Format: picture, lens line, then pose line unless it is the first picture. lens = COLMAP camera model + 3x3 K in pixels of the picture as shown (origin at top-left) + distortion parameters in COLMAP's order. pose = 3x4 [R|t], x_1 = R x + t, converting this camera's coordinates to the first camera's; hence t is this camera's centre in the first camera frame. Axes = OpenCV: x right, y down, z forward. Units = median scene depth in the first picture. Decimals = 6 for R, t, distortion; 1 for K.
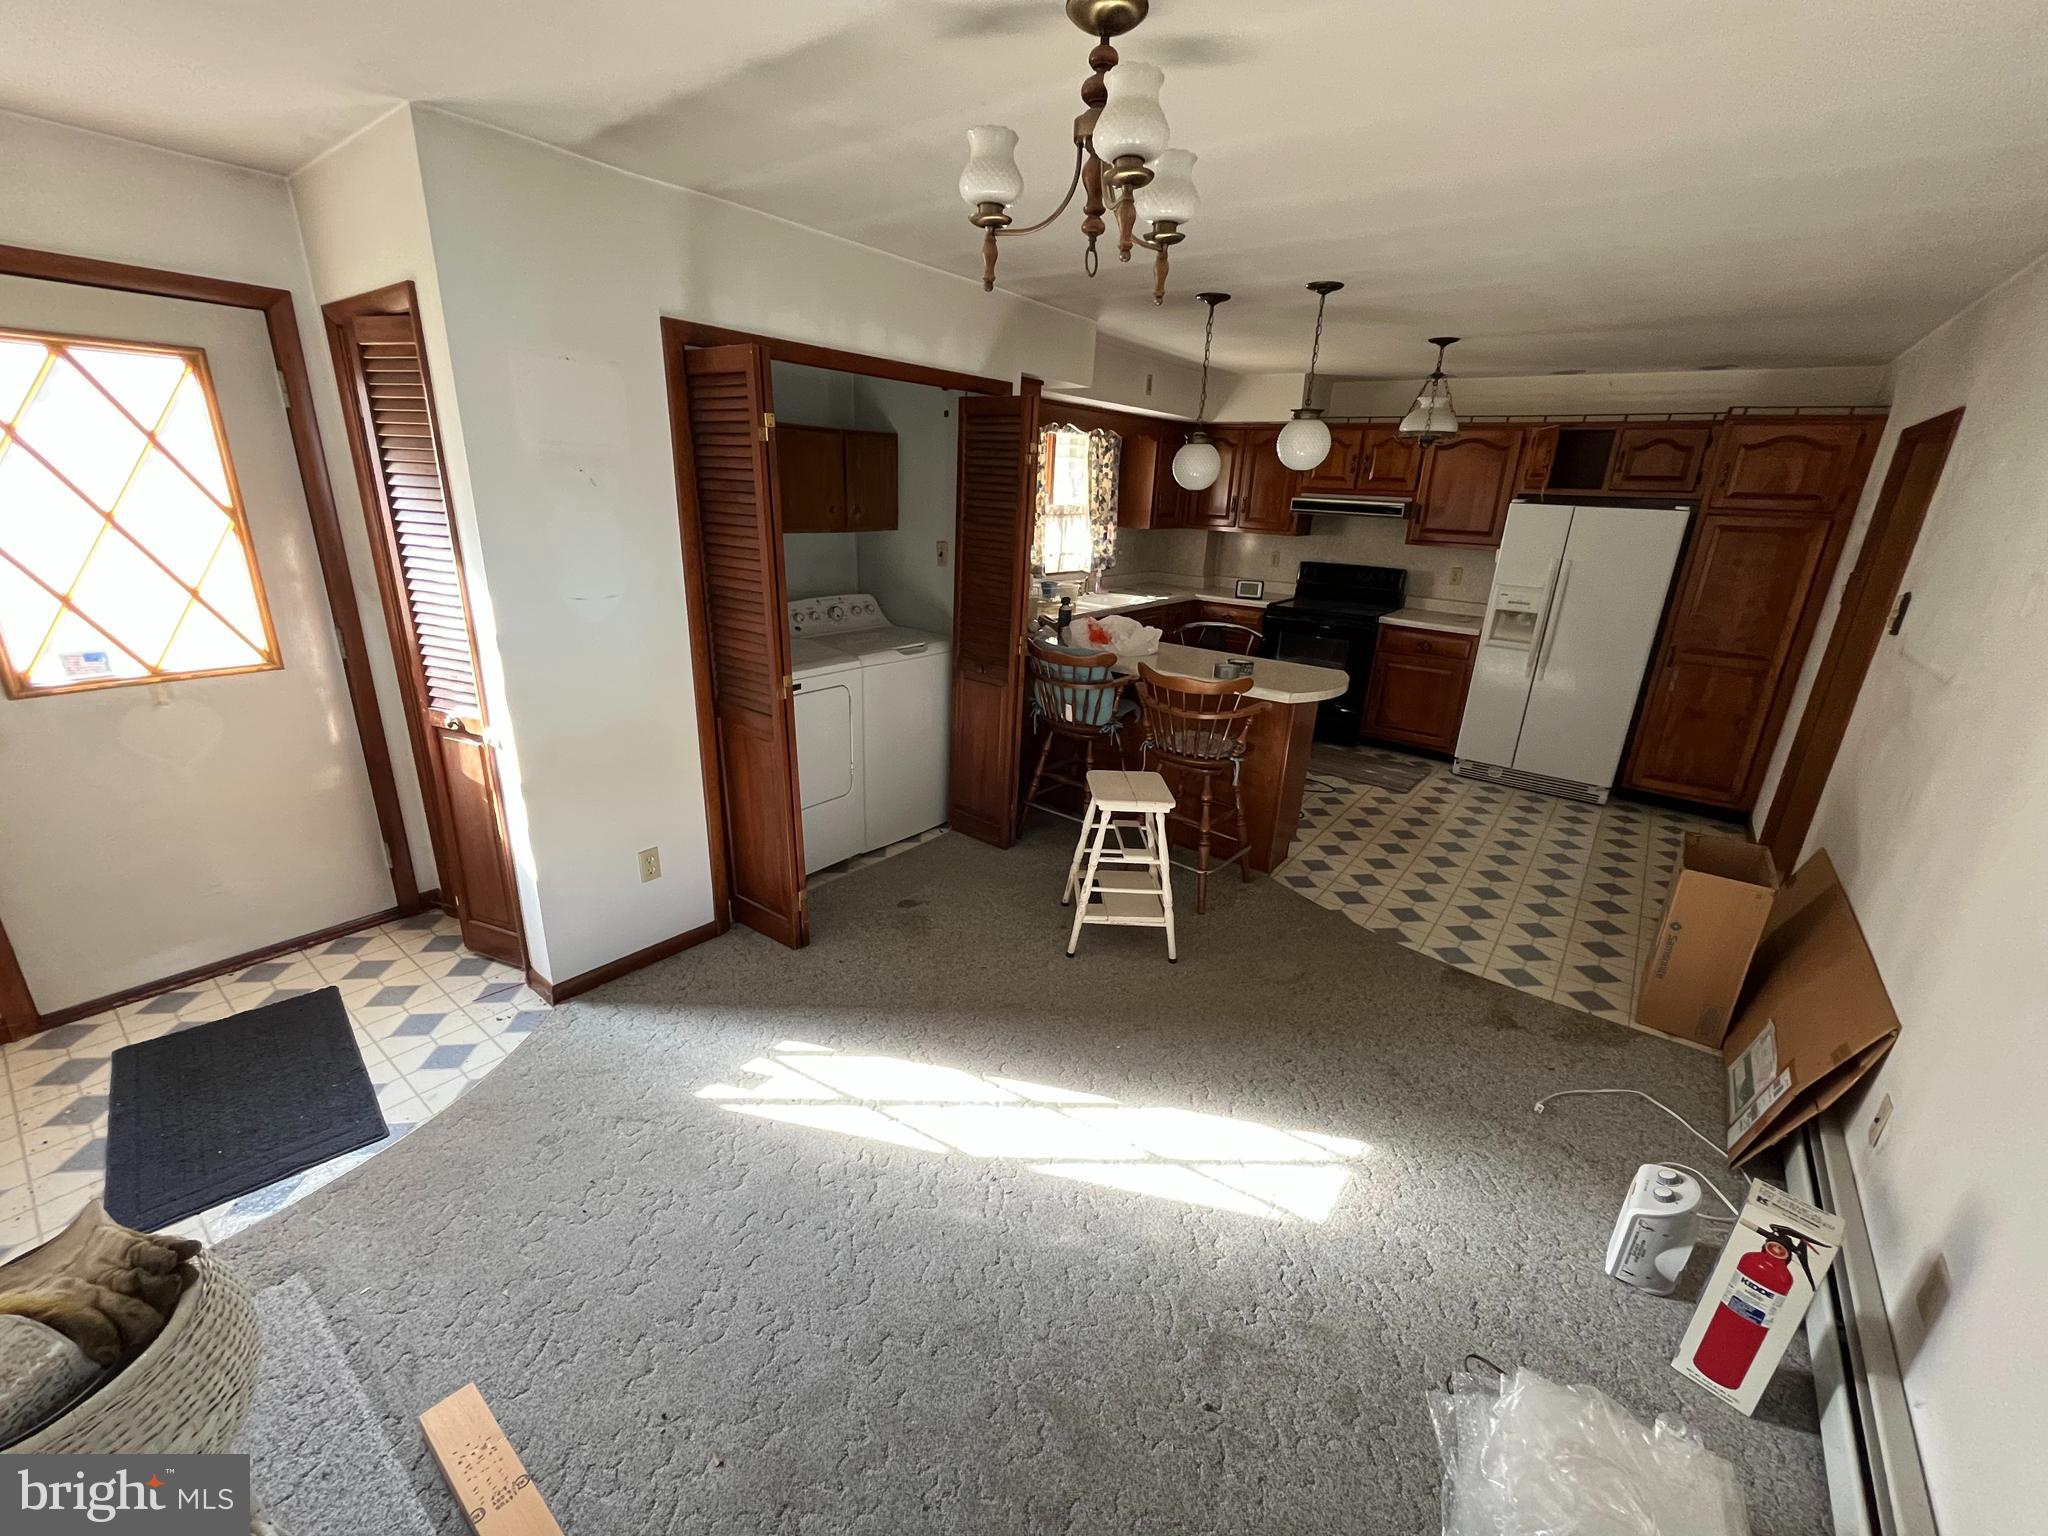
lens RADIAL K [[829.7, 0, 1022.8], [0, 829.7, 762.9], [0, 0, 1]] dist [-0.002291, -0.000088]
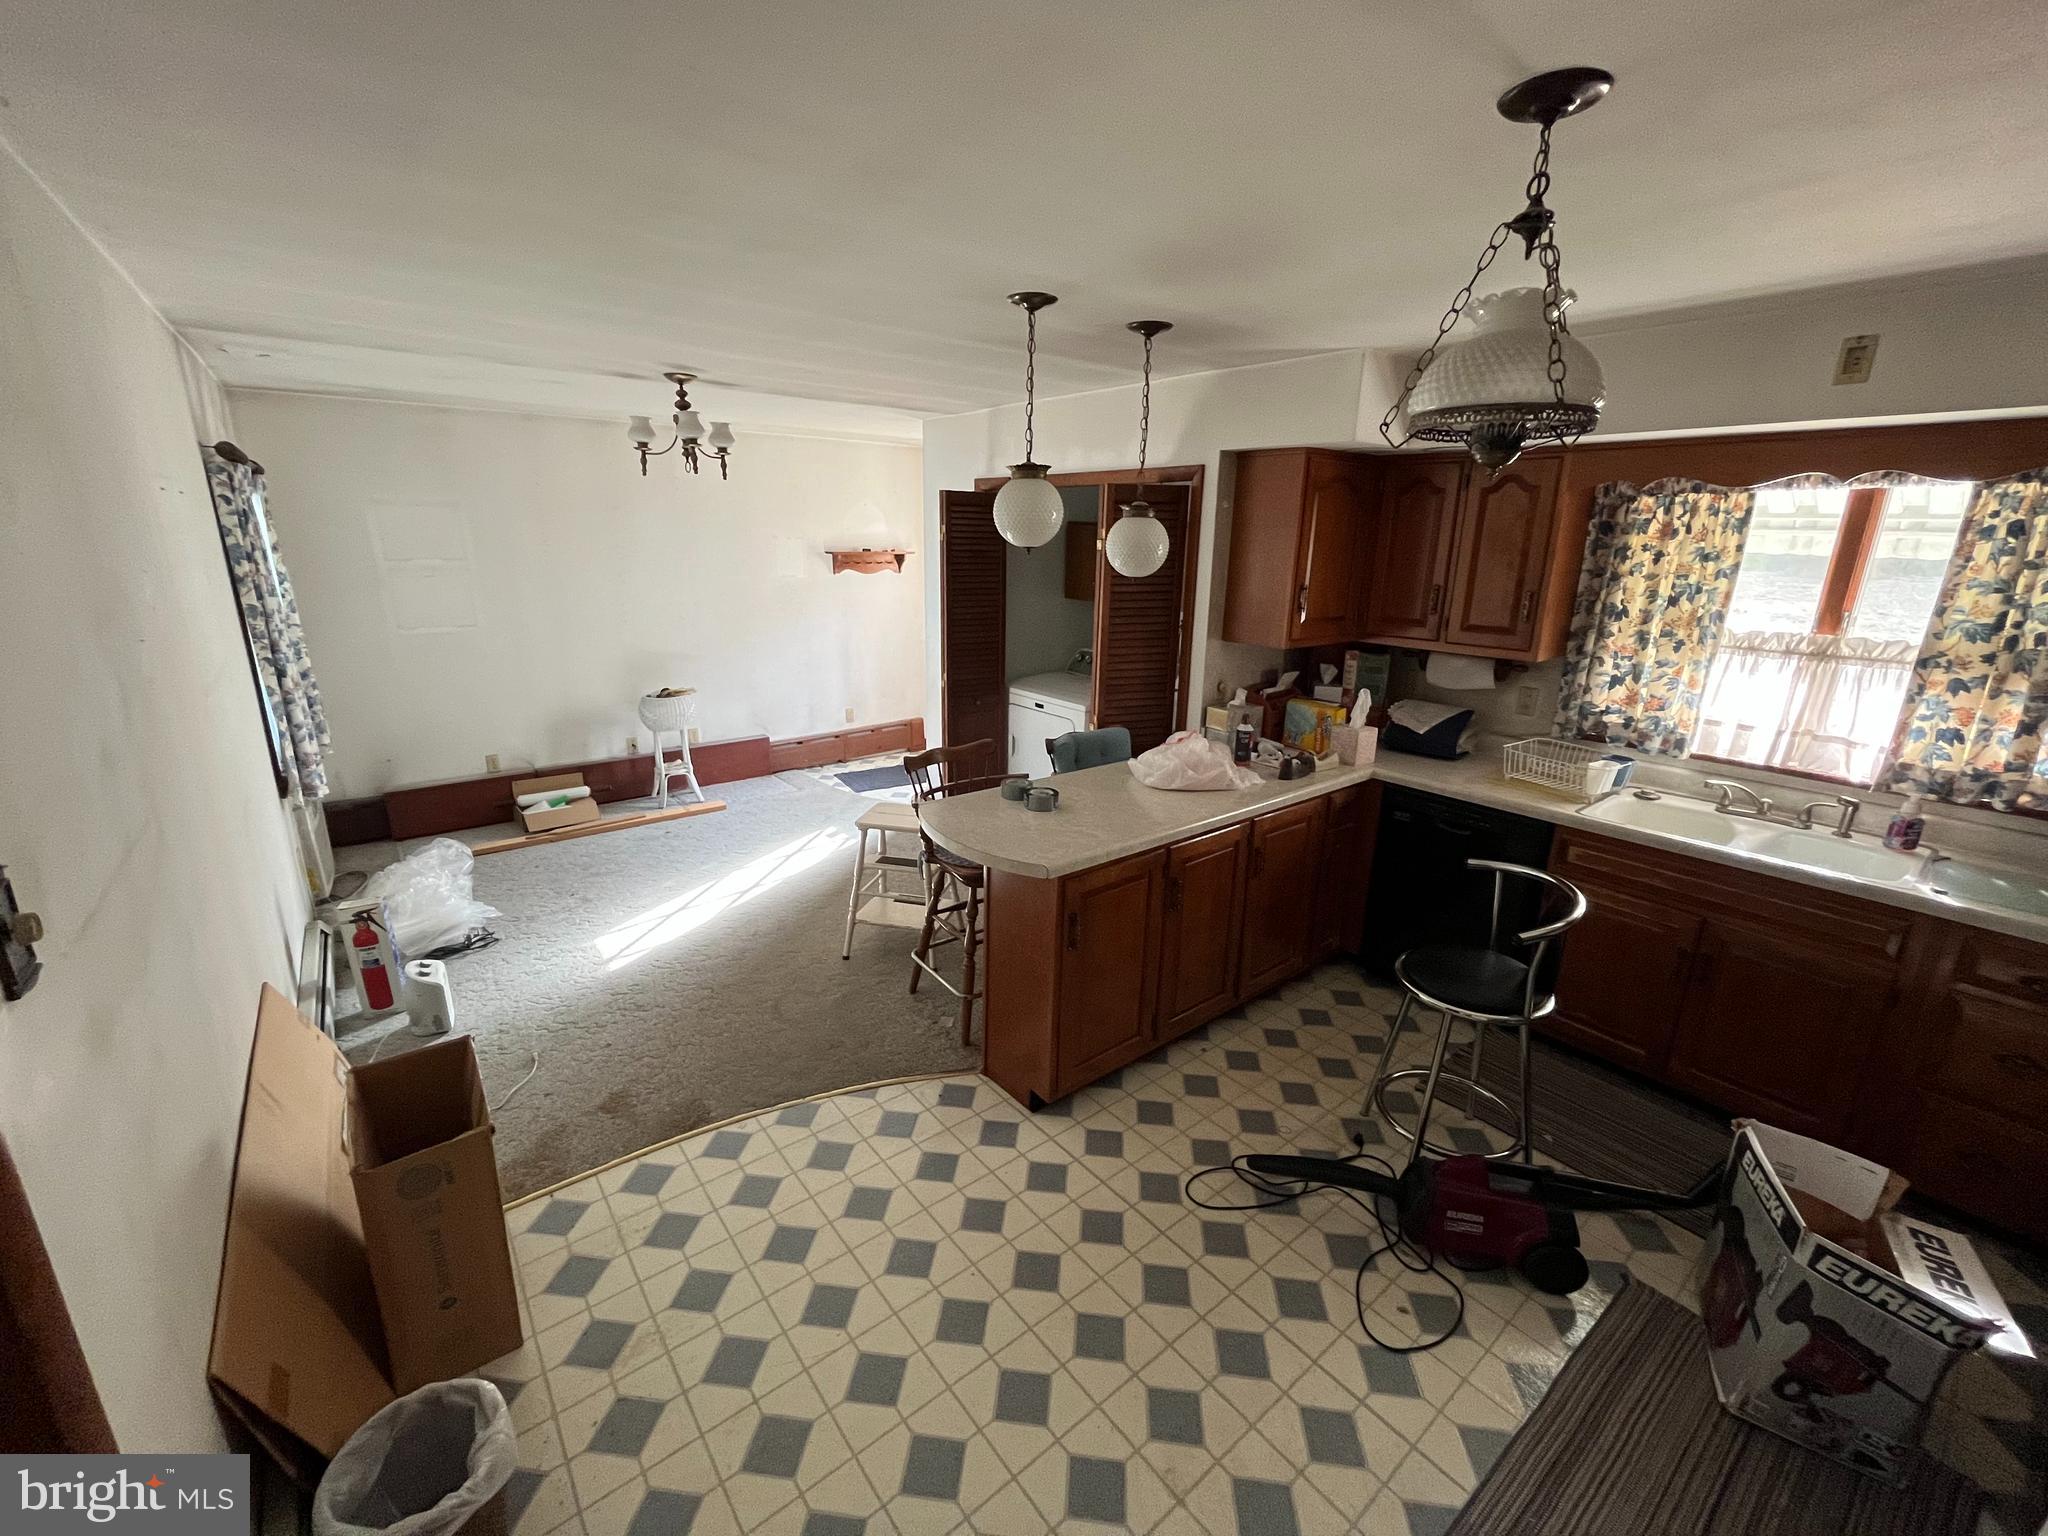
lens RADIAL K [[829.7, 0, 1019.2], [0, 829.7, 771.4], [0, 0, 1]] dist [-0.002291, -0.000088]
pose [[-0.244003, 0.221039, -0.944248, 0.998443], [-0.341261, 0.891829, 0.296954, -0.363625], [0.907746, 0.394693, -0.142177, 1.098524]]
